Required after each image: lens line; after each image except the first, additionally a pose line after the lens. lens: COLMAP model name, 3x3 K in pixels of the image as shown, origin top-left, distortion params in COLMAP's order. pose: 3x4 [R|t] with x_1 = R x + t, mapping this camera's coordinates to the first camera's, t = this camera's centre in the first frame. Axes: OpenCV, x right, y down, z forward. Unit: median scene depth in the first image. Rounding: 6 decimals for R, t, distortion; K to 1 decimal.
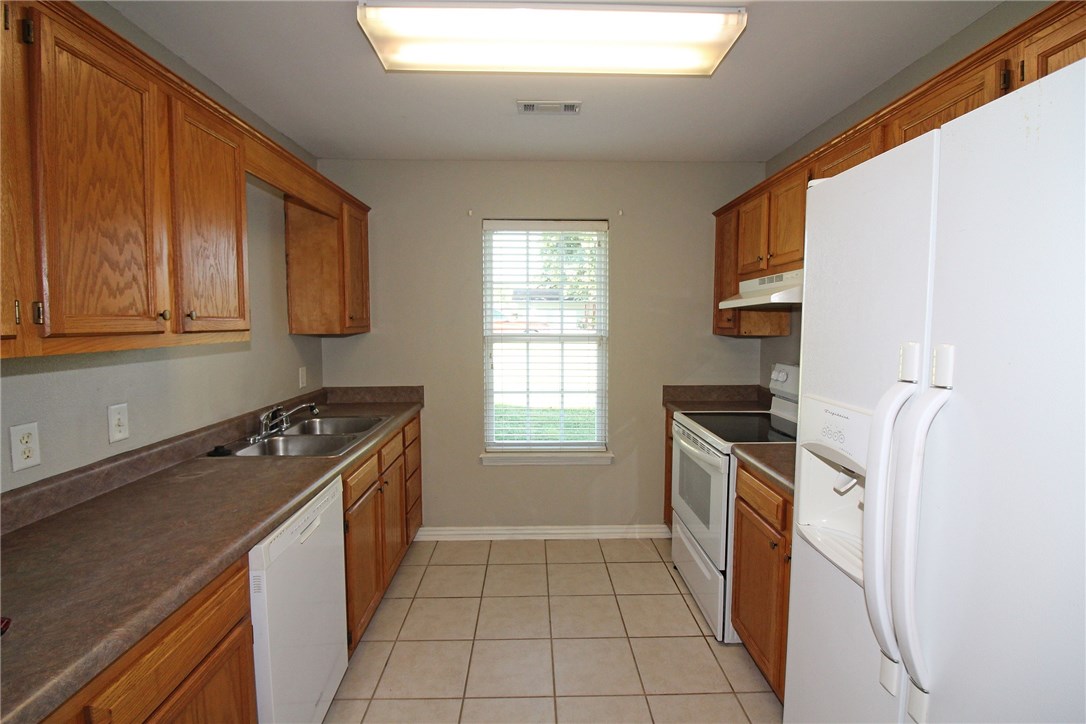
lens RADIAL K [[500.9, 0, 547.1], [0, 500.9, 353.3], [0, 0, 1]] dist [-0.000050, -0.015565]
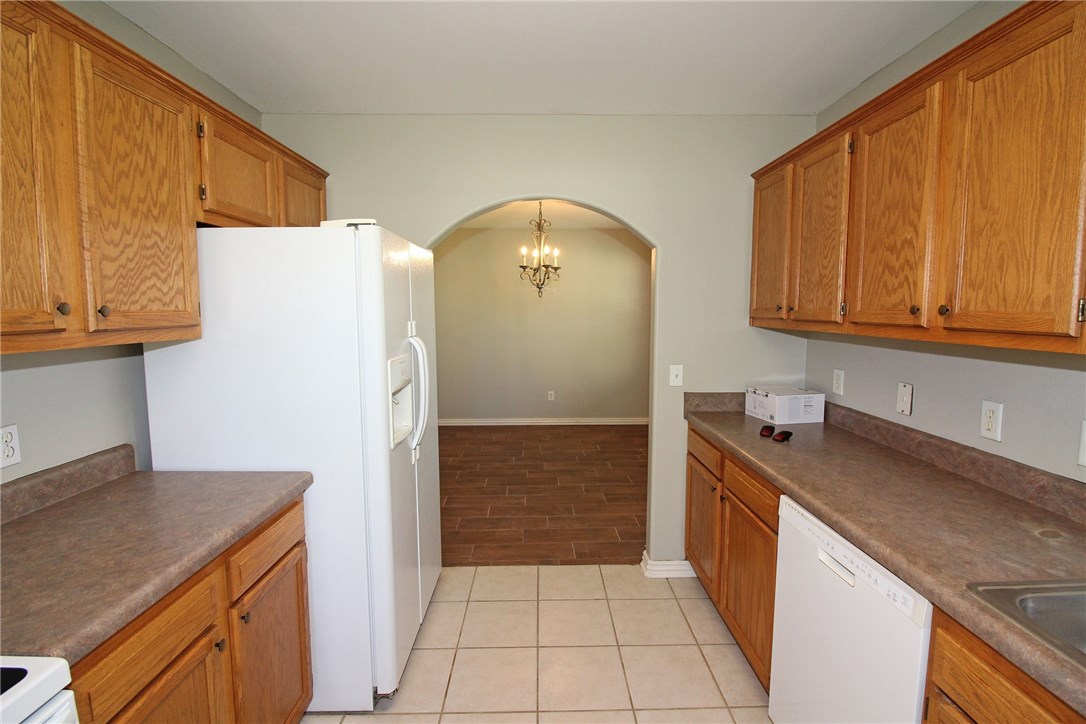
lens RADIAL K [[500.9, 0, 547.1], [0, 500.9, 353.3], [0, 0, 1]] dist [-0.000050, -0.015565]
pose [[-0.999843, -0.001856, 0.017637, -0.008729], [0.000925, 0.987702, 0.156347, -0.162268], [-0.017710, 0.156339, -0.987545, 2.220513]]
